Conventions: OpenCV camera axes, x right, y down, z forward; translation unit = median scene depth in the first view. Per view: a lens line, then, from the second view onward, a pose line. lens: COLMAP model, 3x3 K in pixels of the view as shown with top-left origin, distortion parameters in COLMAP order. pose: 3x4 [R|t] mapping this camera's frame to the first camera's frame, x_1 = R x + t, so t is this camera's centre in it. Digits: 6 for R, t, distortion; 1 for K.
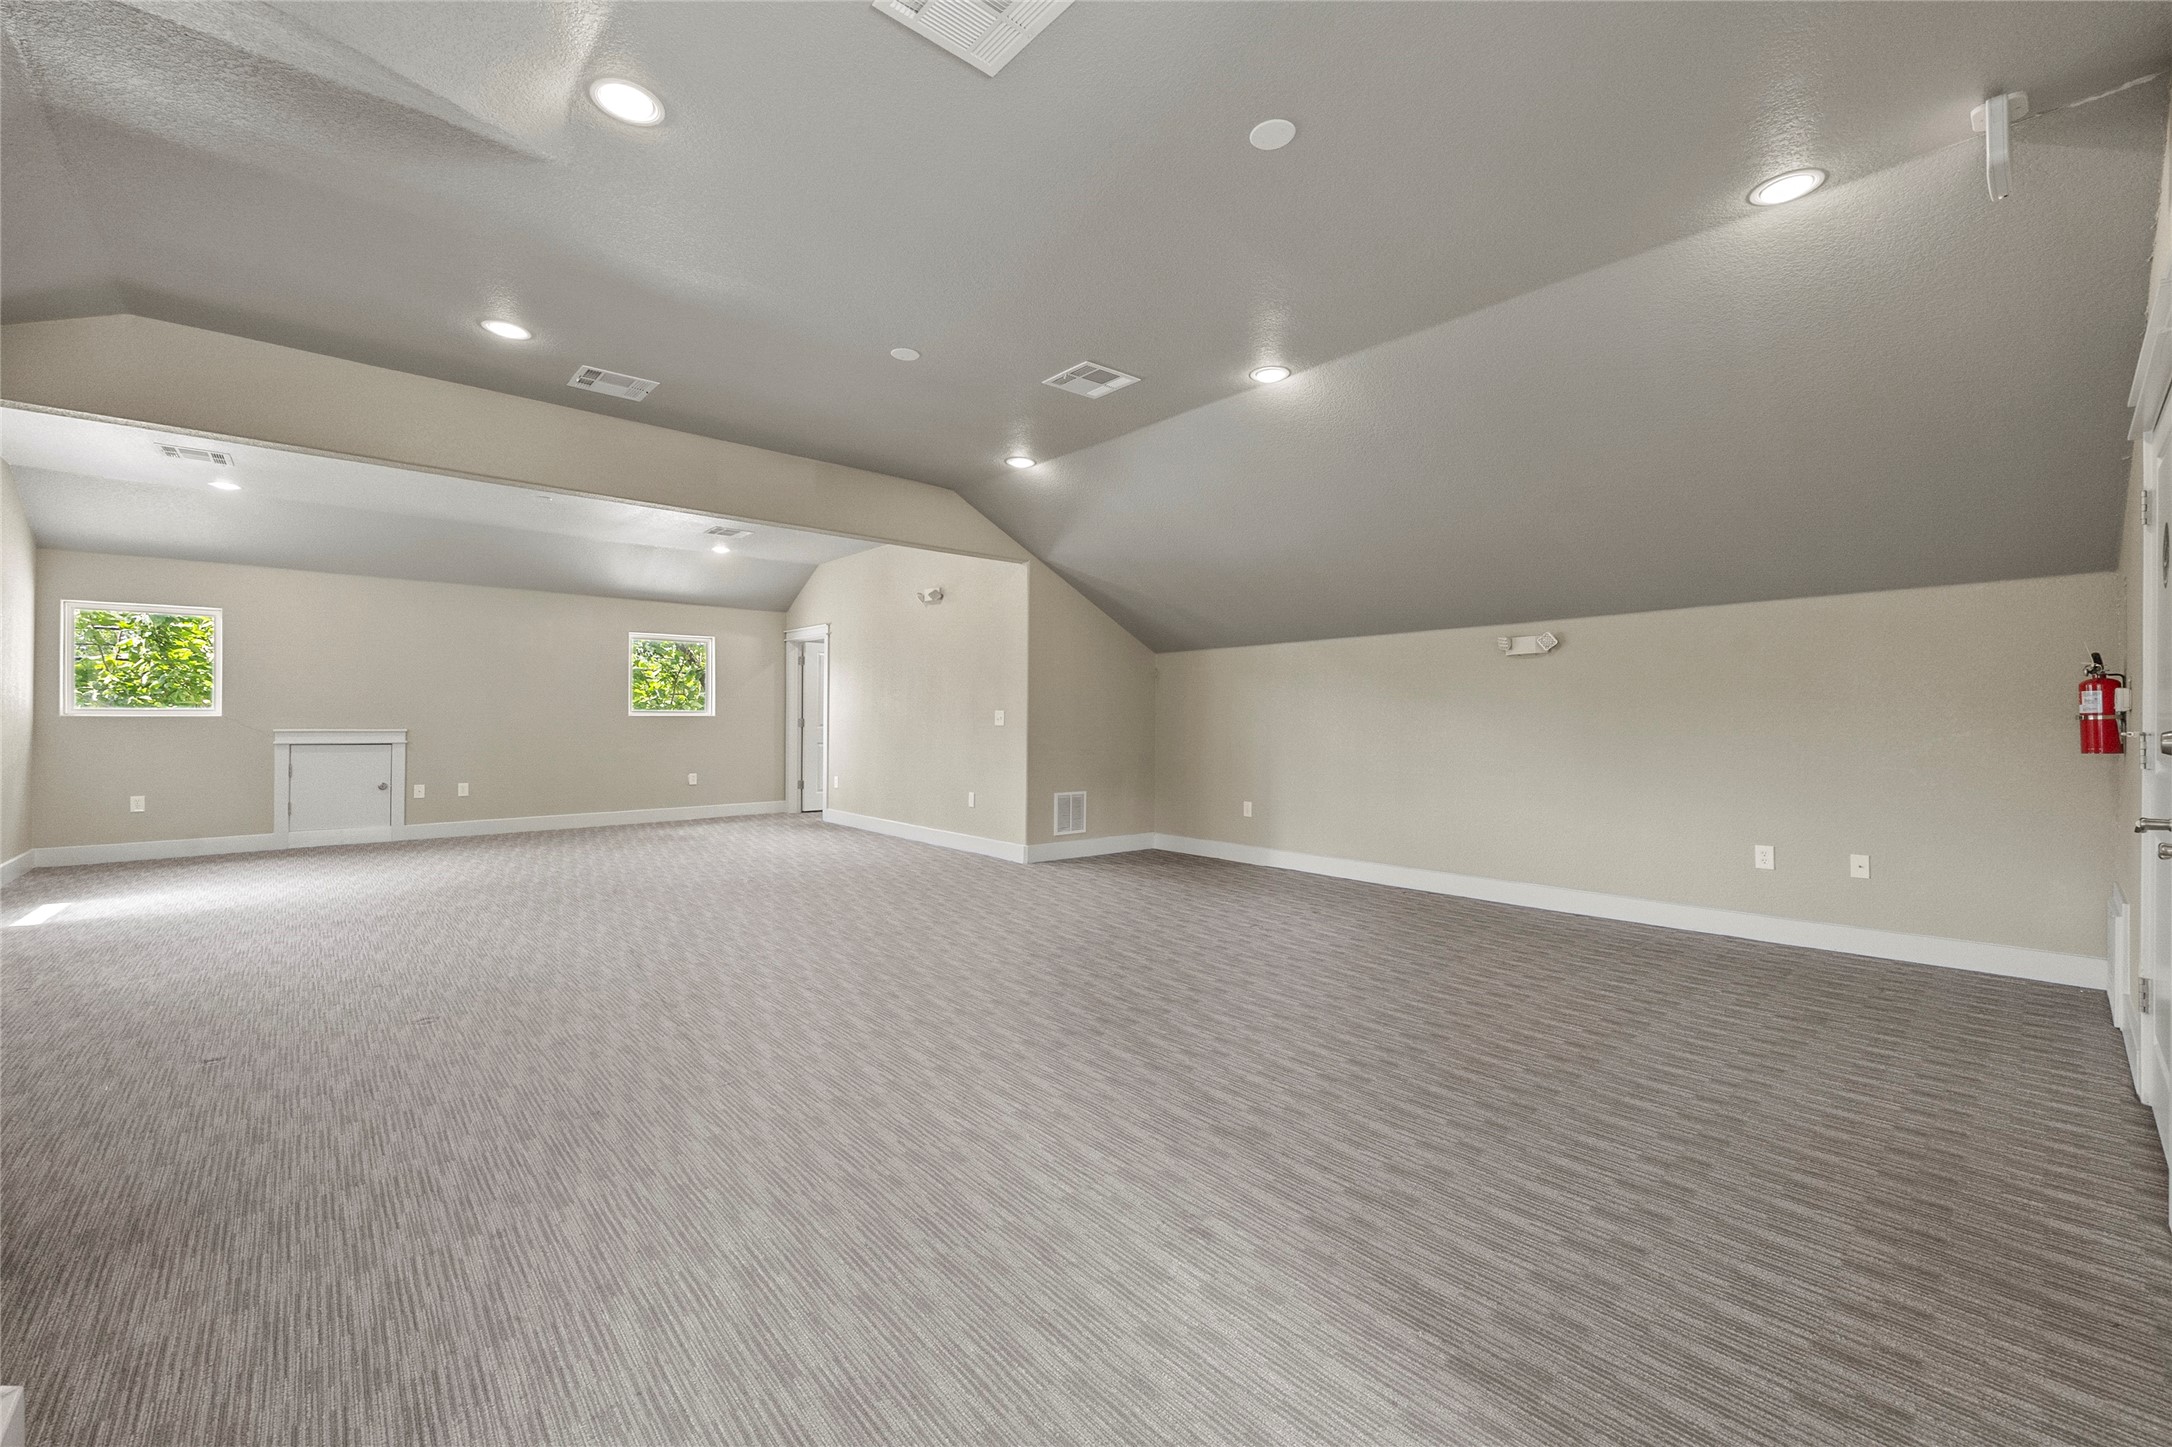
lens RADIAL K [[868.4, 0, 1089.2], [0, 868.4, 716.5], [0, 0, 1]] dist [-0.007154, 0.000667]
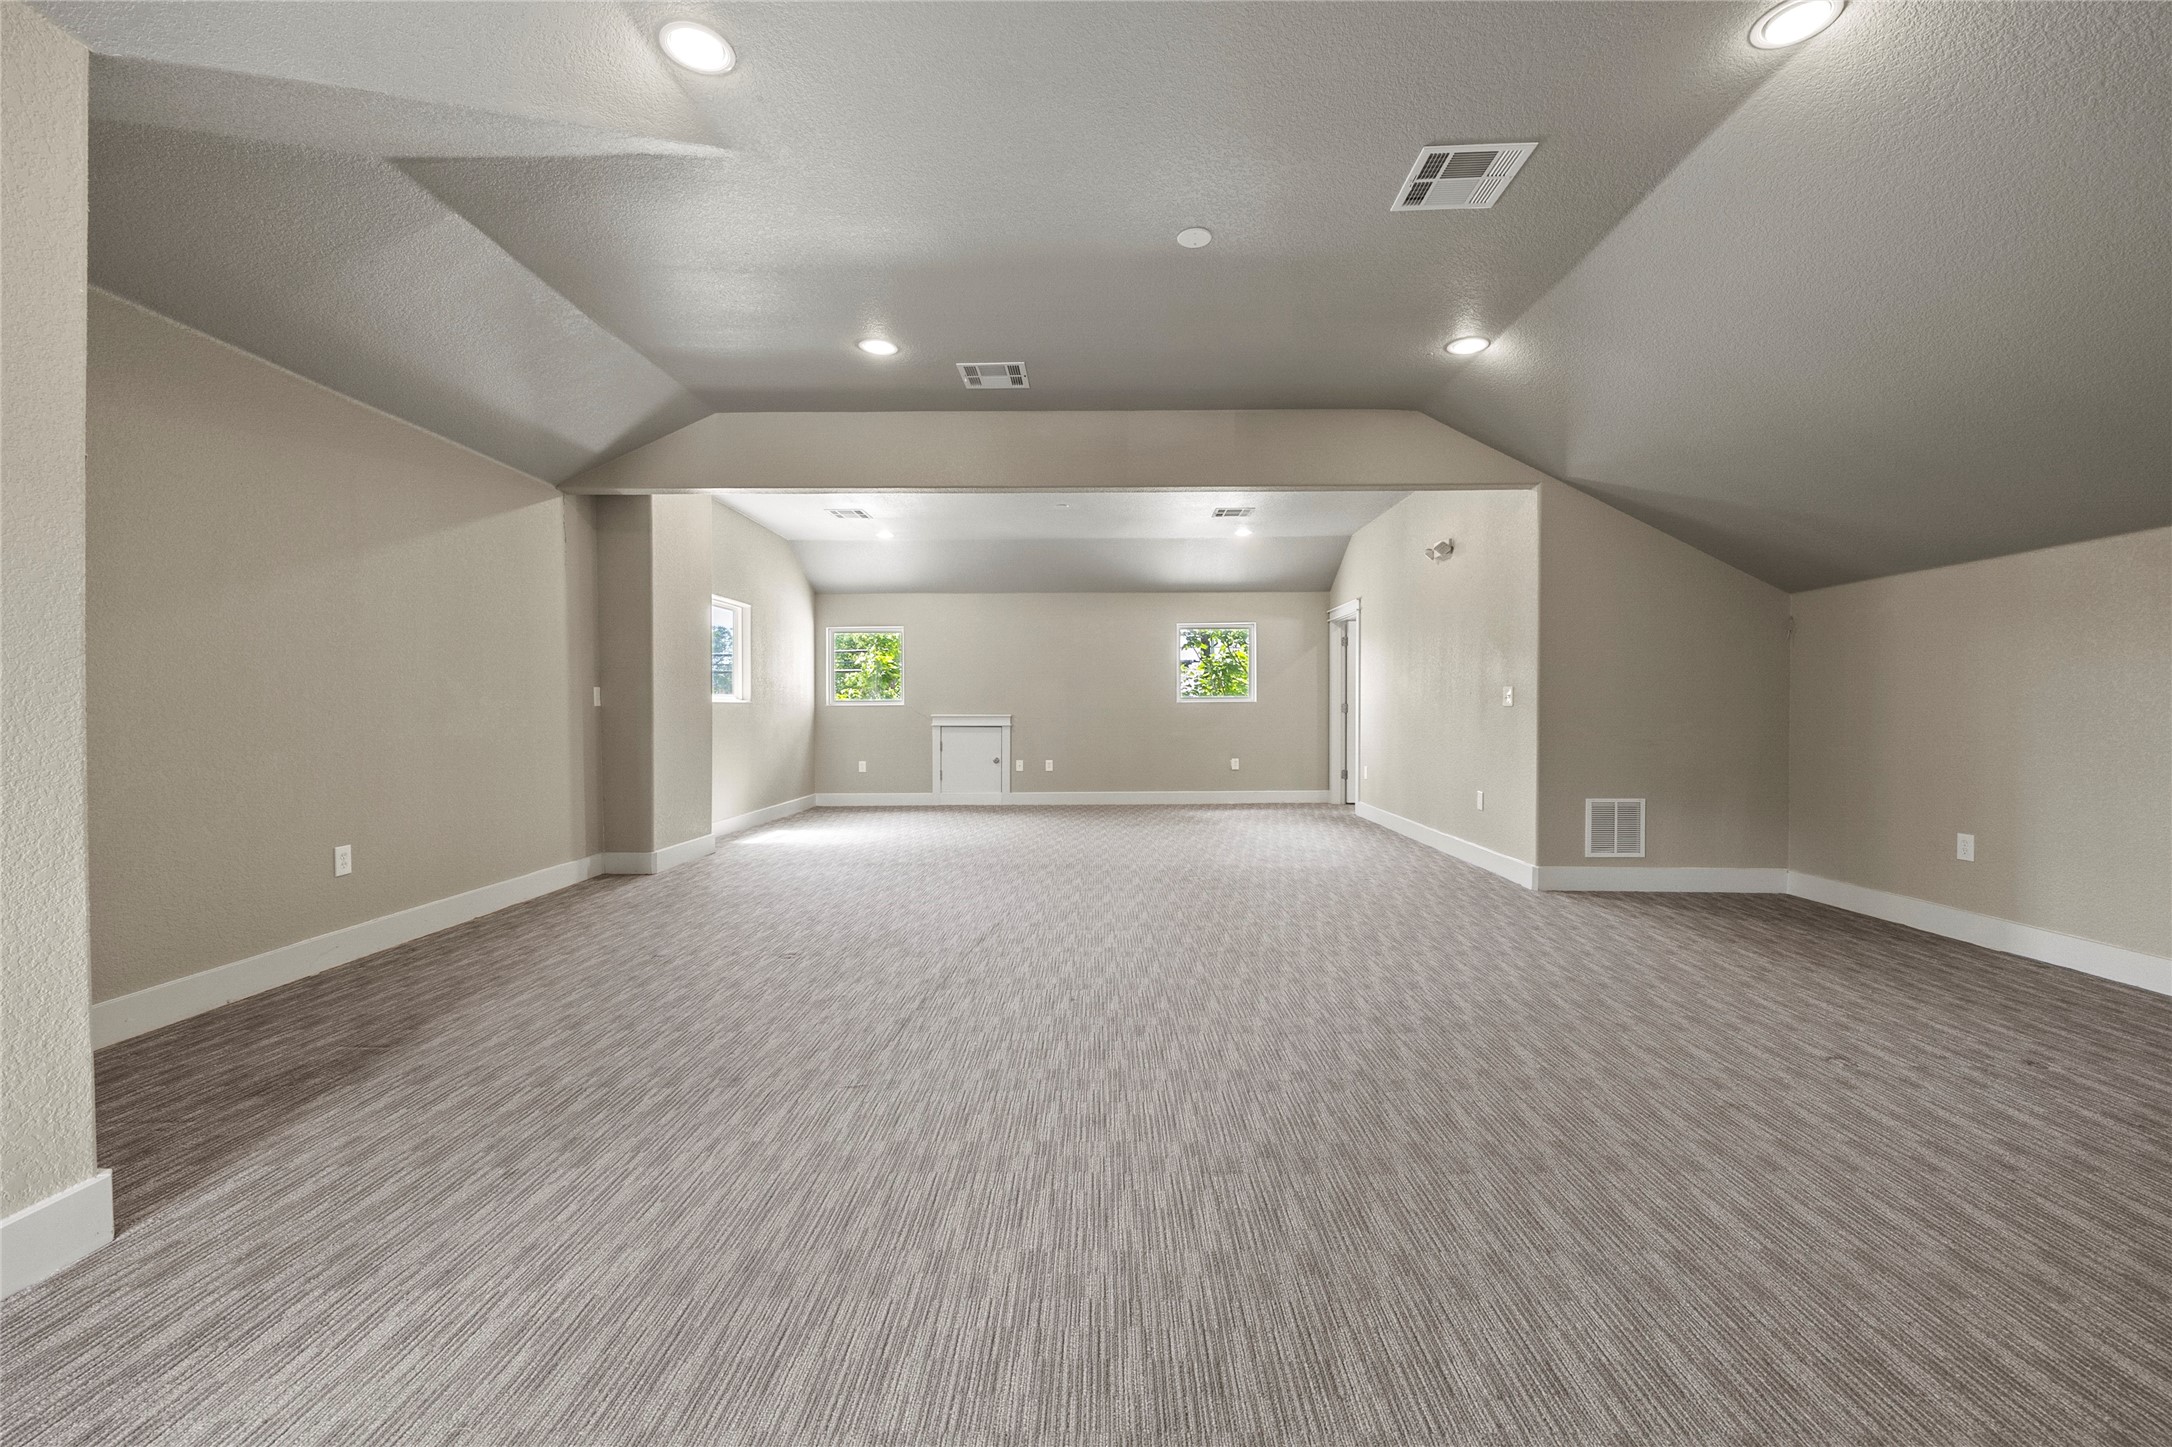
lens RADIAL K [[868.4, 0, 1087.8], [0, 868.4, 712.8], [0, 0, 1]] dist [-0.007154, 0.000667]
pose [[0.733207, -0.005309, -0.679985, 0.145748], [0.008931, 0.999958, 0.001823, 0.012179], [0.679947, -0.007409, 0.733224, 0.190624]]
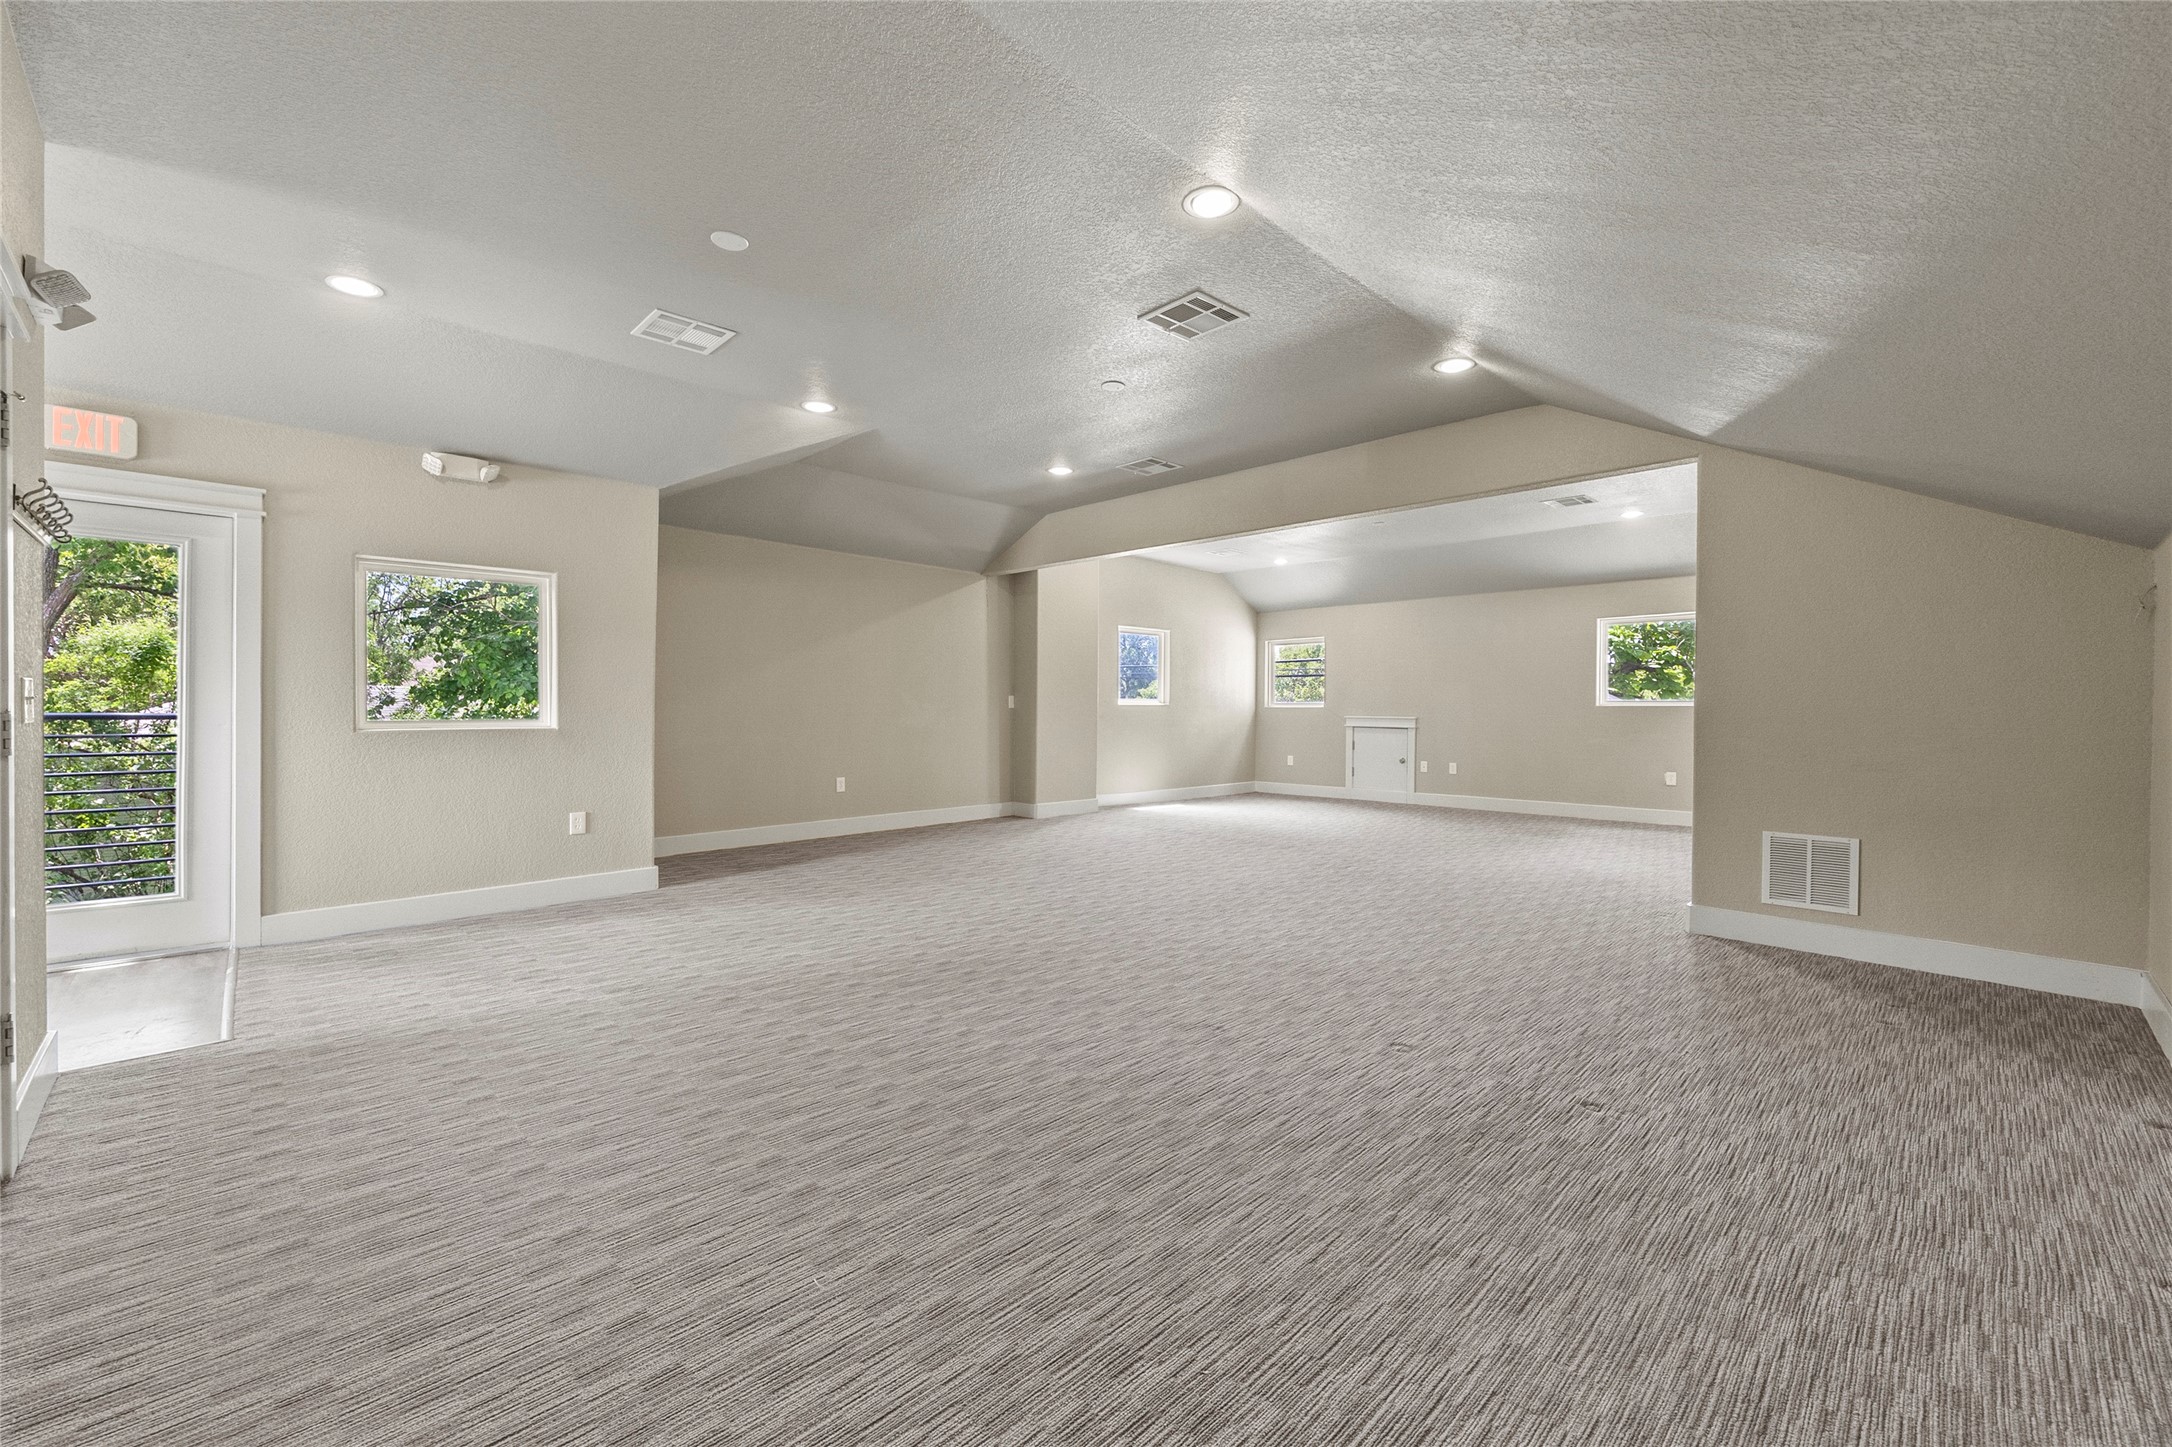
lens RADIAL K [[868.4, 0, 1085.7], [0, 868.4, 707.1], [0, 0, 1]] dist [-0.007154, 0.000667]
pose [[0.047680, -0.004634, -0.998852, 0.524393], [-0.002605, 0.999985, -0.004764, 0.007793], [0.998859, 0.002829, 0.047667, 0.507923]]
